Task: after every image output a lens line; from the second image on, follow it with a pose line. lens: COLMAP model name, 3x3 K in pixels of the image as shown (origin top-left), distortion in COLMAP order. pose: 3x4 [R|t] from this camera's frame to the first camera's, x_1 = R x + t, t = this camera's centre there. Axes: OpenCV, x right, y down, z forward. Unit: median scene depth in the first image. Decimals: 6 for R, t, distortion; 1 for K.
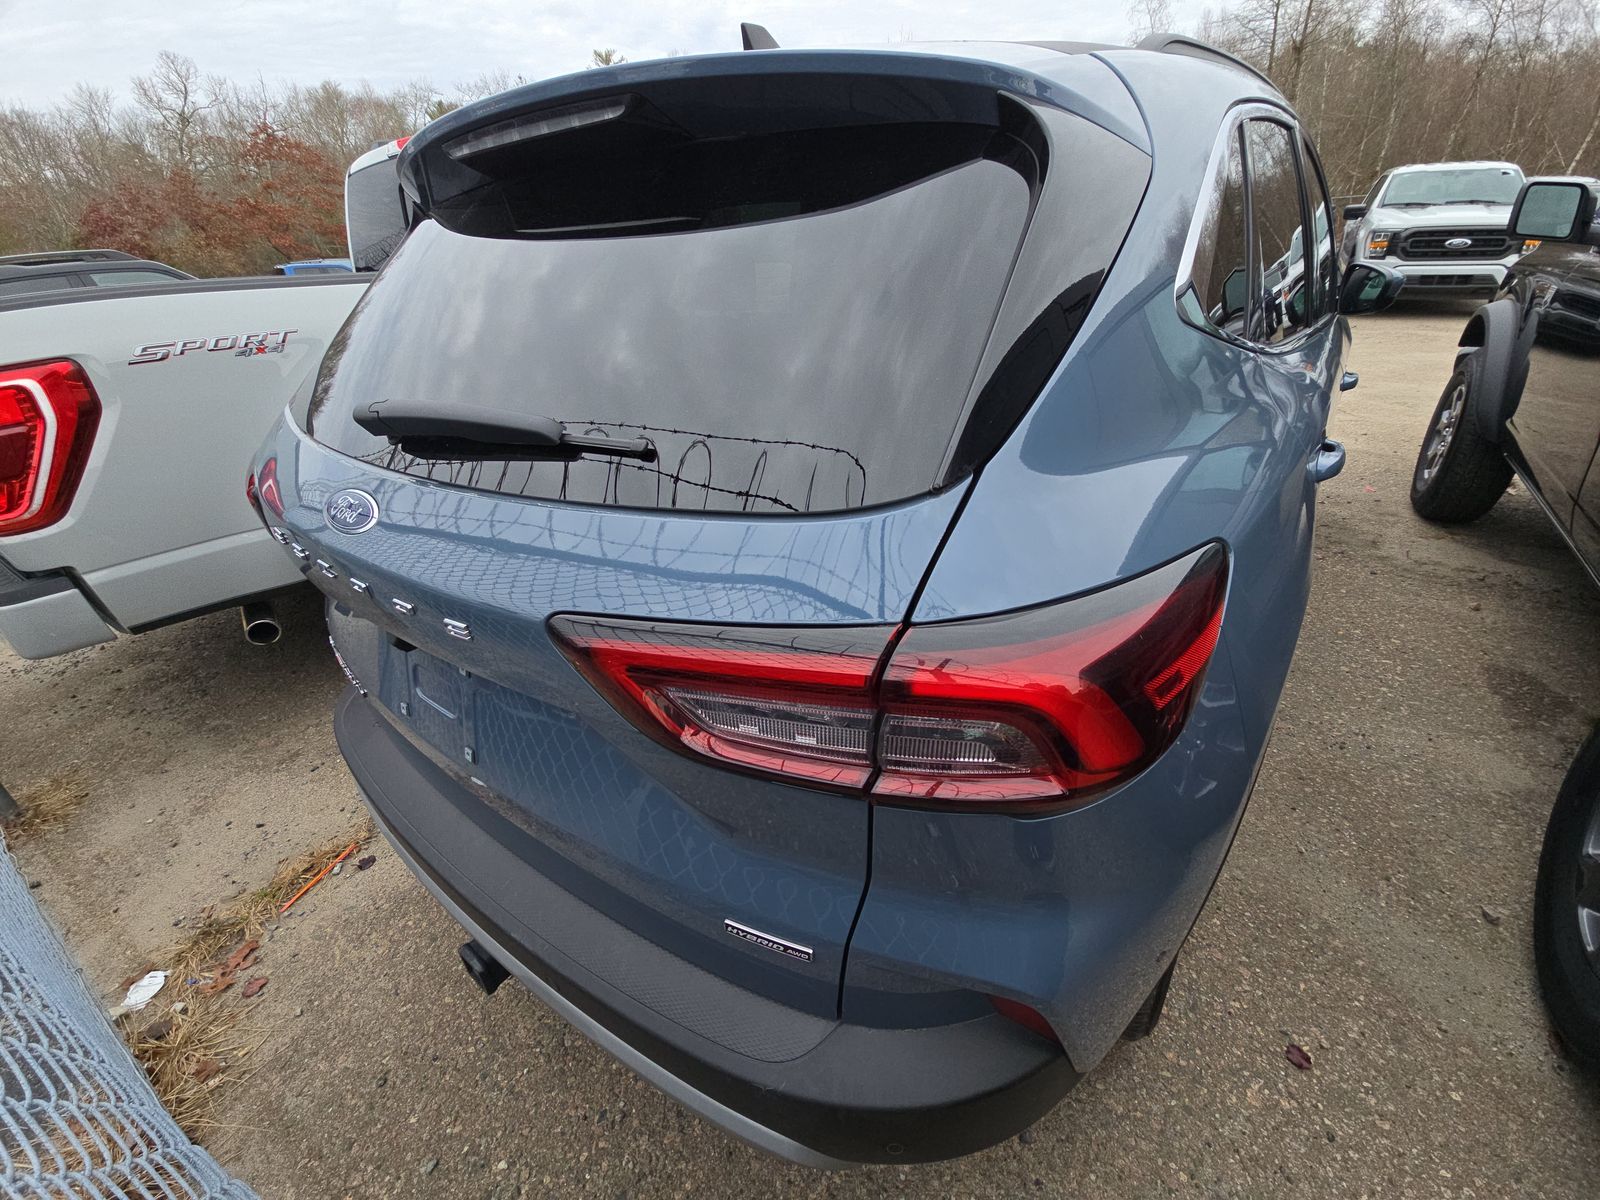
lens RADIAL K [[643.6, 0, 801.0], [0, 643.6, 600.8], [0, 0, 1]] dist [-0.002040, -0.001394]
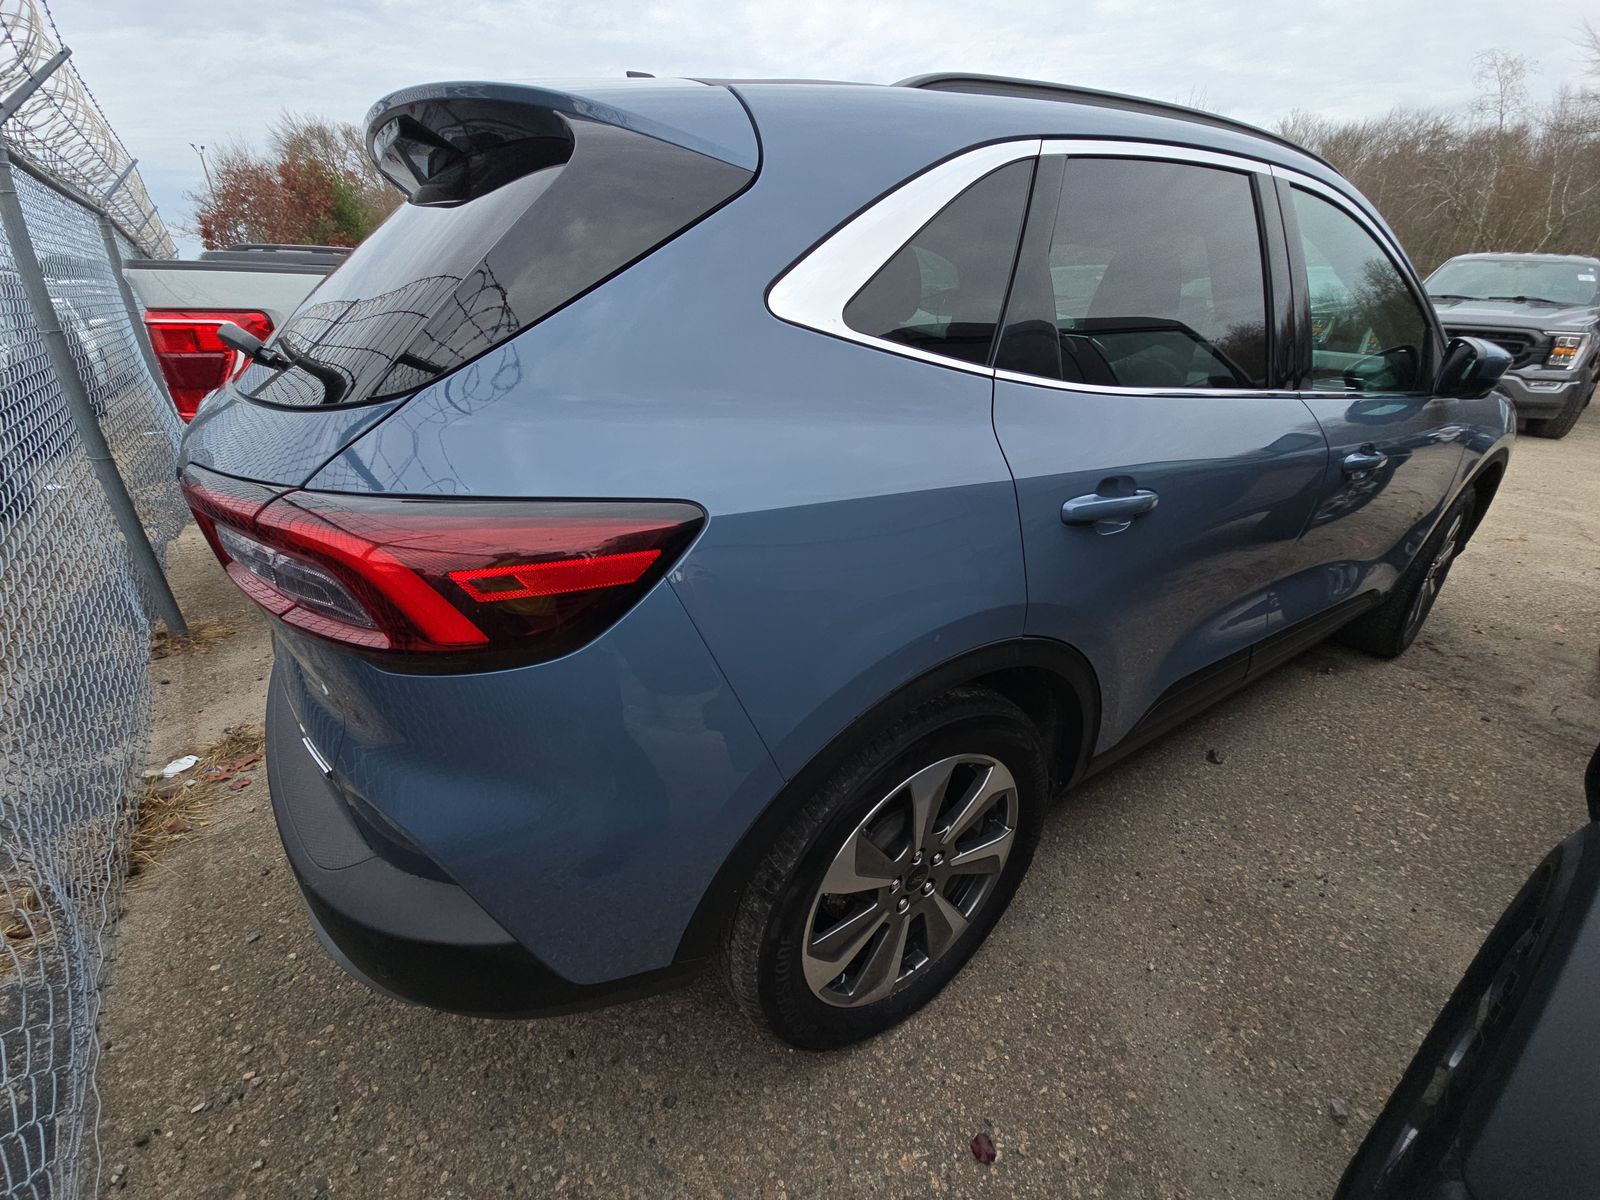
lens RADIAL K [[643.6, 0, 802.8], [0, 643.6, 599.2], [0, 0, 1]] dist [-0.002040, -0.001394]
pose [[0.944456, 0.197924, -0.262354, 0.547008], [-0.212439, 0.976777, -0.027870, 0.028579], [0.250745, 0.082056, 0.964569, -0.002662]]
